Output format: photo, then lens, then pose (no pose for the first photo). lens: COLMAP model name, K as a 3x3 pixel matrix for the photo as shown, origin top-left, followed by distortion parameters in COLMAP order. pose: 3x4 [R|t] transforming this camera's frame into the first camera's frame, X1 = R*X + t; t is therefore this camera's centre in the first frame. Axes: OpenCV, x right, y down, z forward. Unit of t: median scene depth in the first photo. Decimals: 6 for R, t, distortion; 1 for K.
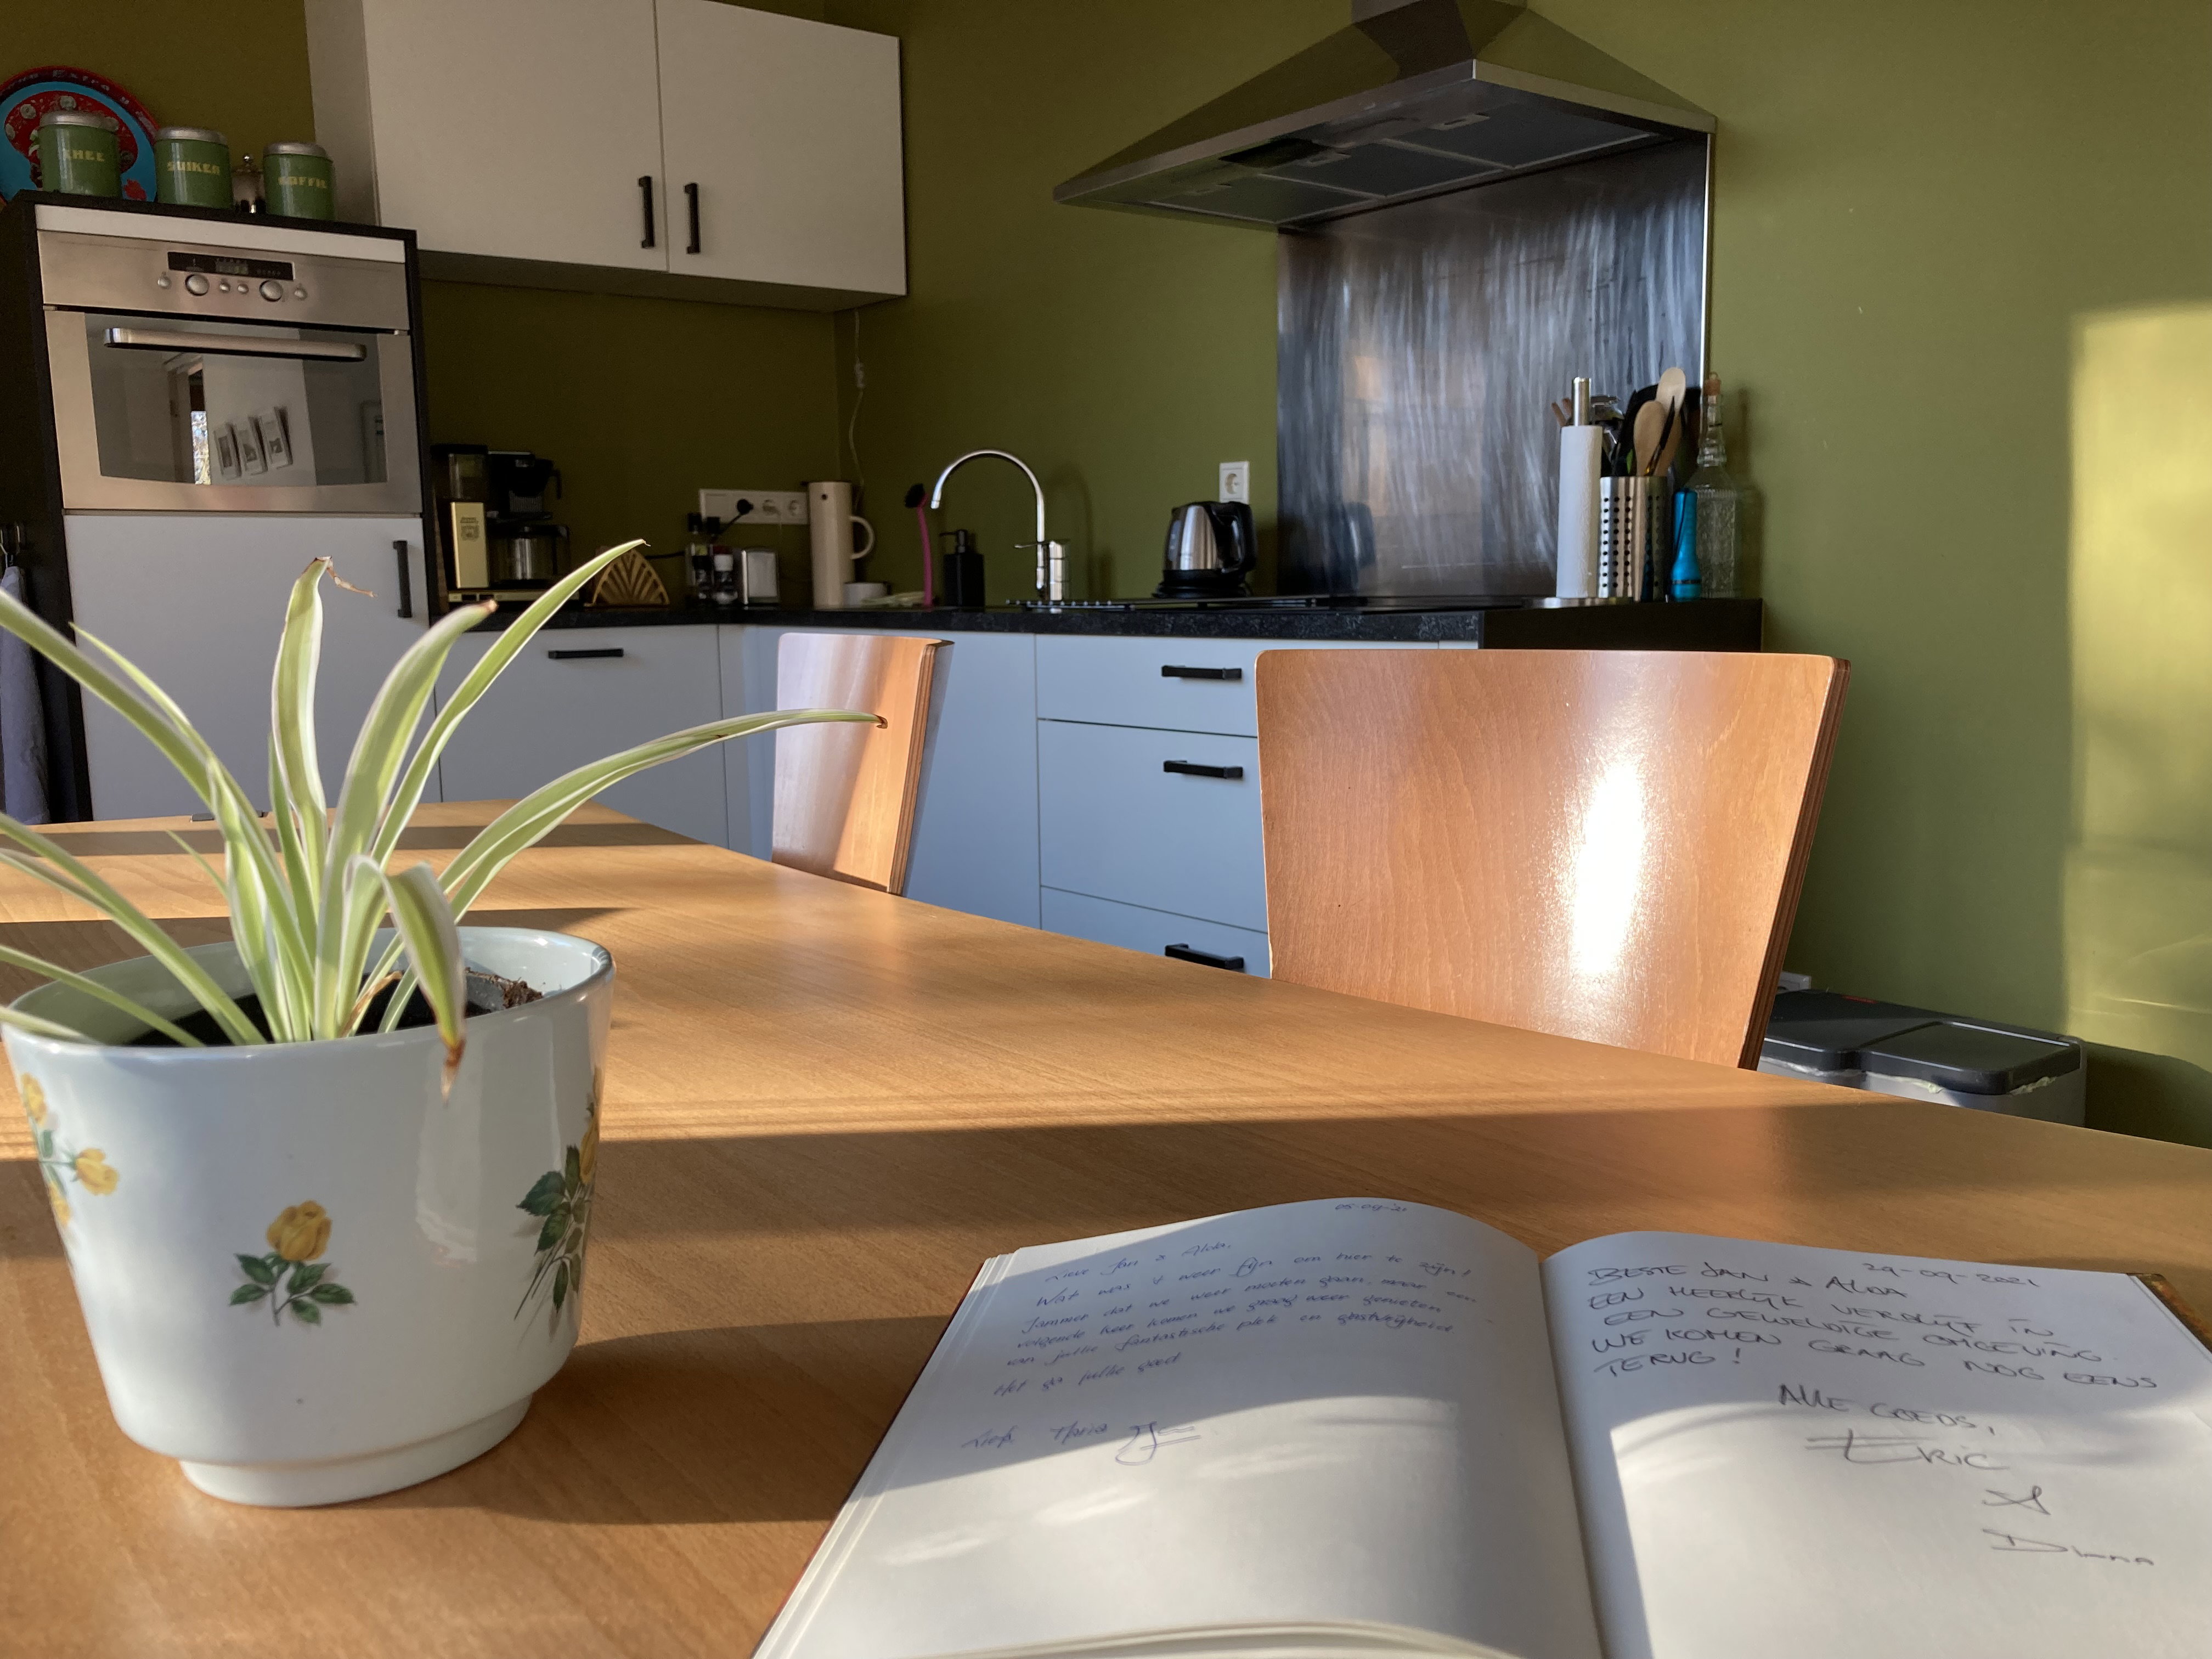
lens RADIAL K [[1848.2, 0, 1106.0], [0, 1848.2, 829.5], [0, 0, 1]] dist [0.009333, 0.004785]
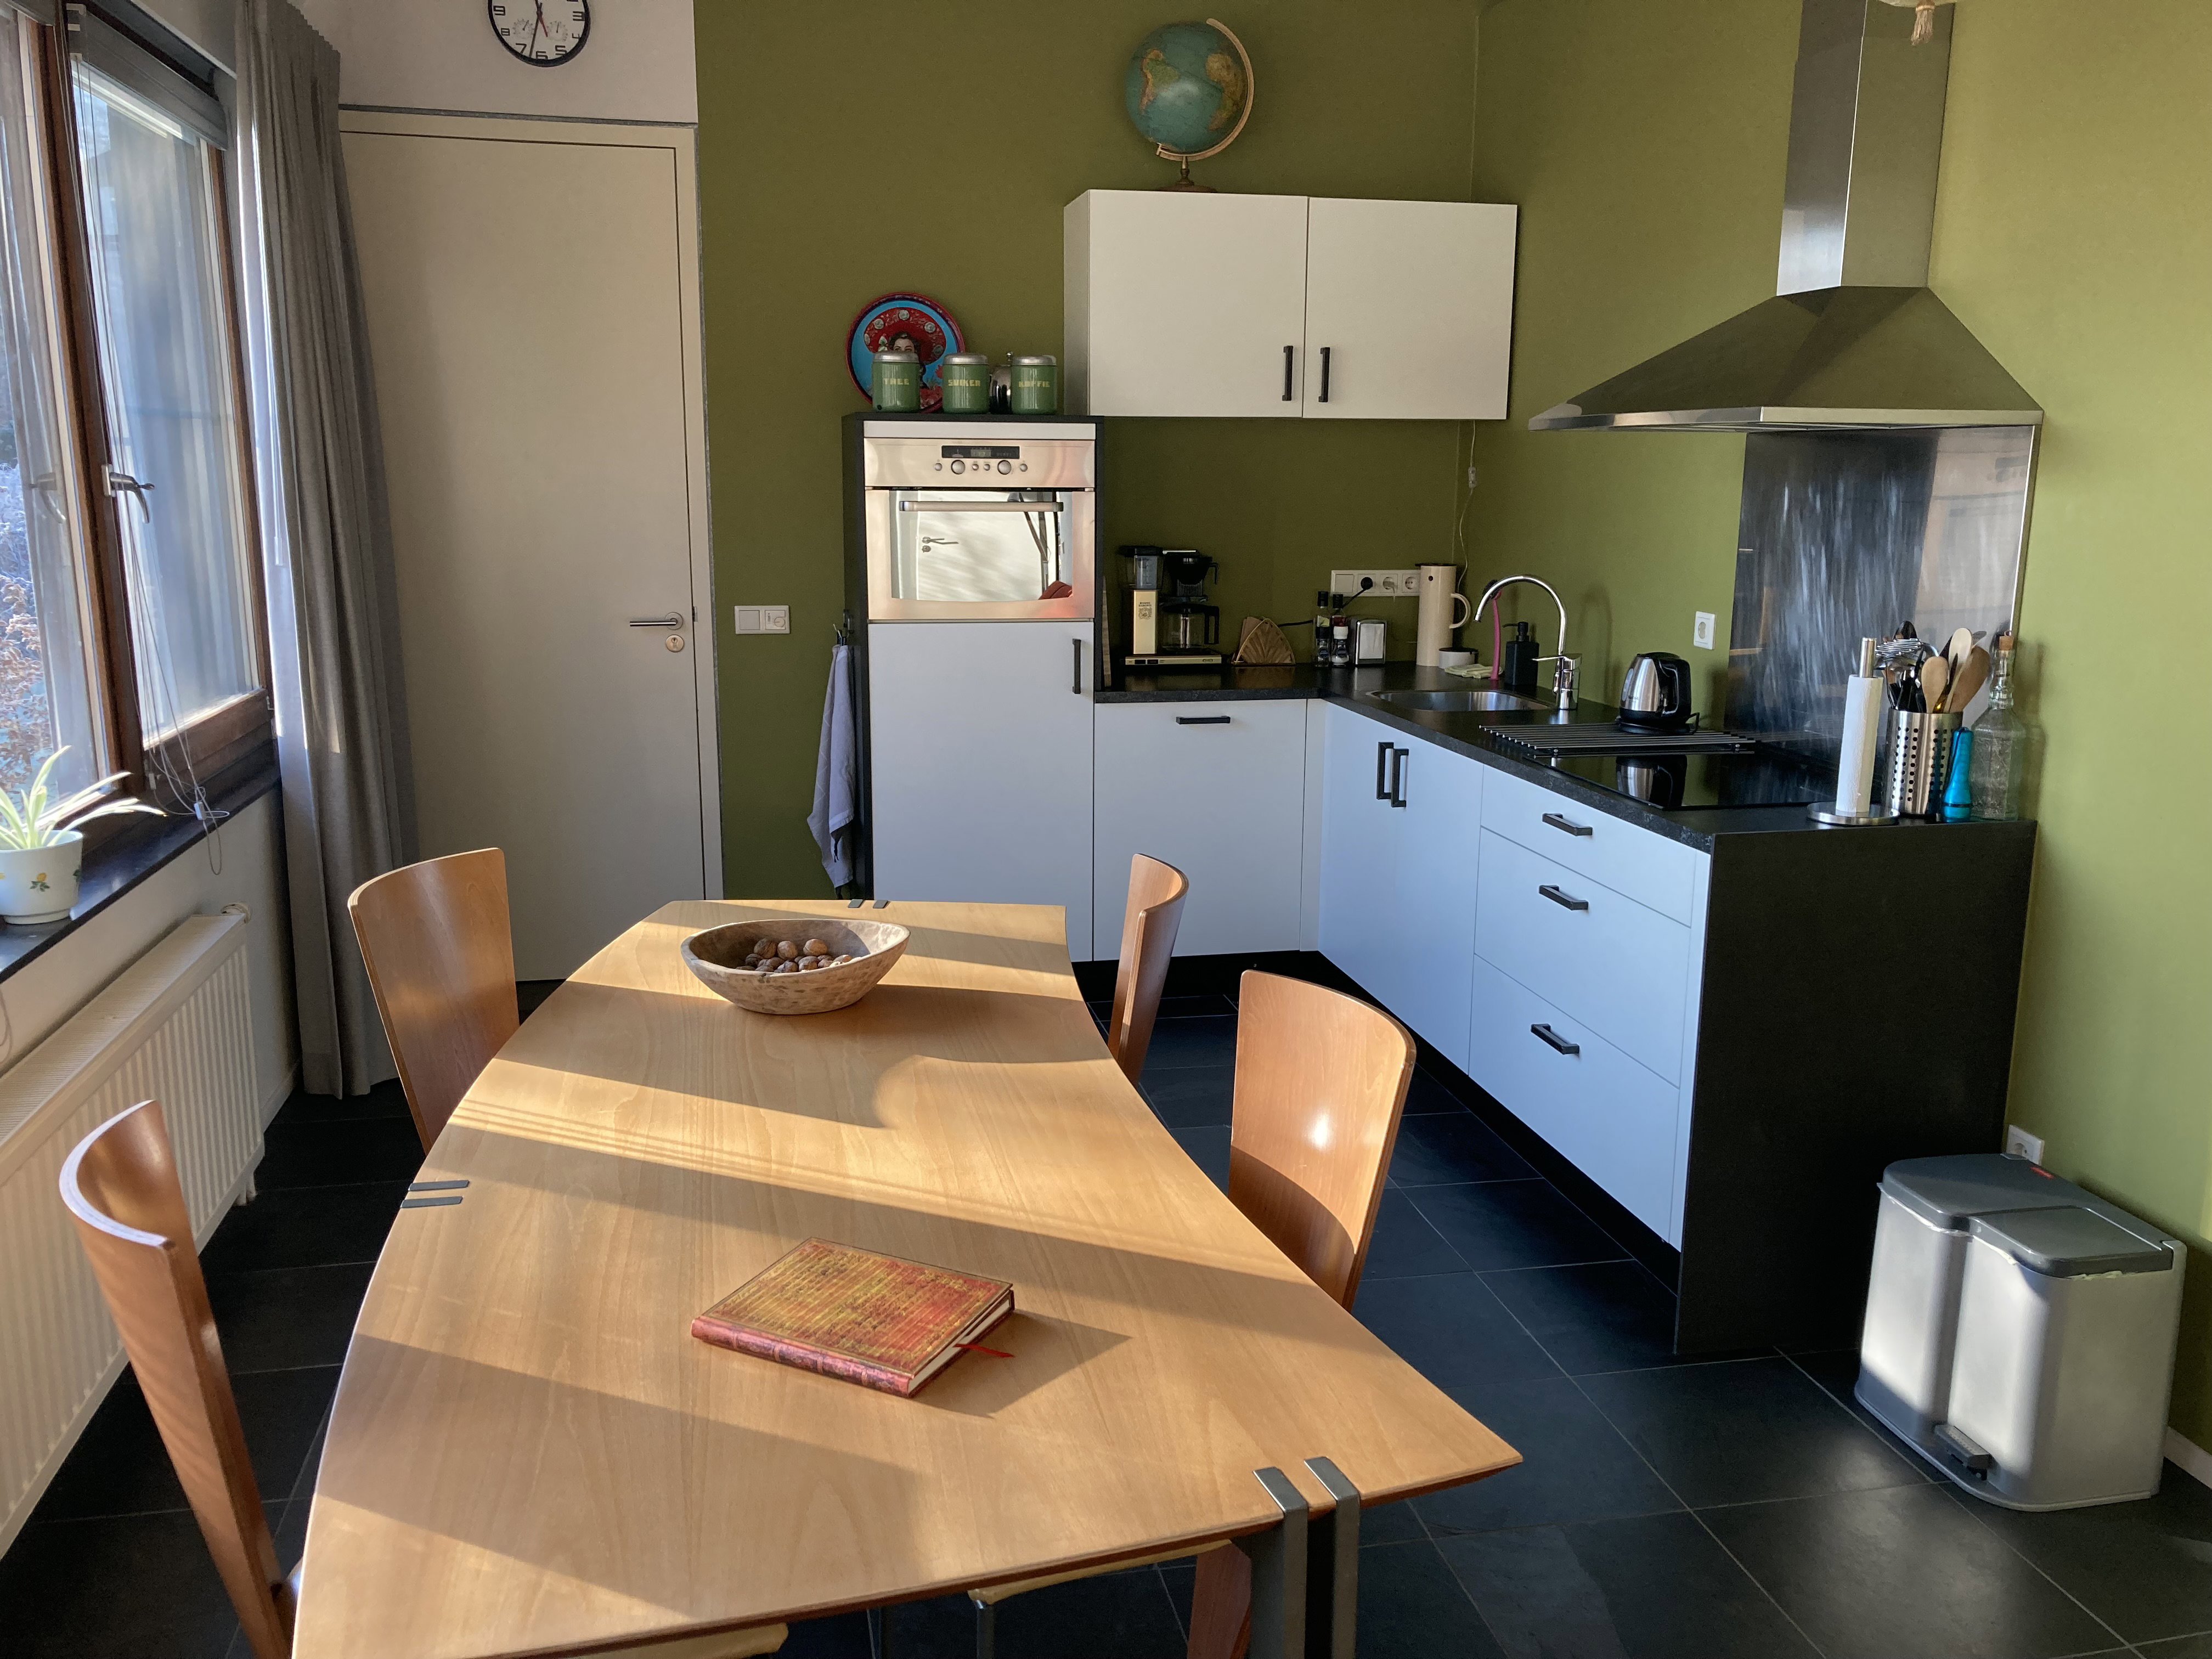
lens RADIAL K [[1776.3, 0, 1106.0], [0, 1776.3, 829.5], [0, 0, 1]] dist [-0.003339, -0.001532]
pose [[0.898652, 0.107463, -0.425296, 0.214021], [-0.079190, 0.993342, 0.083669, -0.118684], [0.431456, -0.041510, 0.901179, -0.200149]]
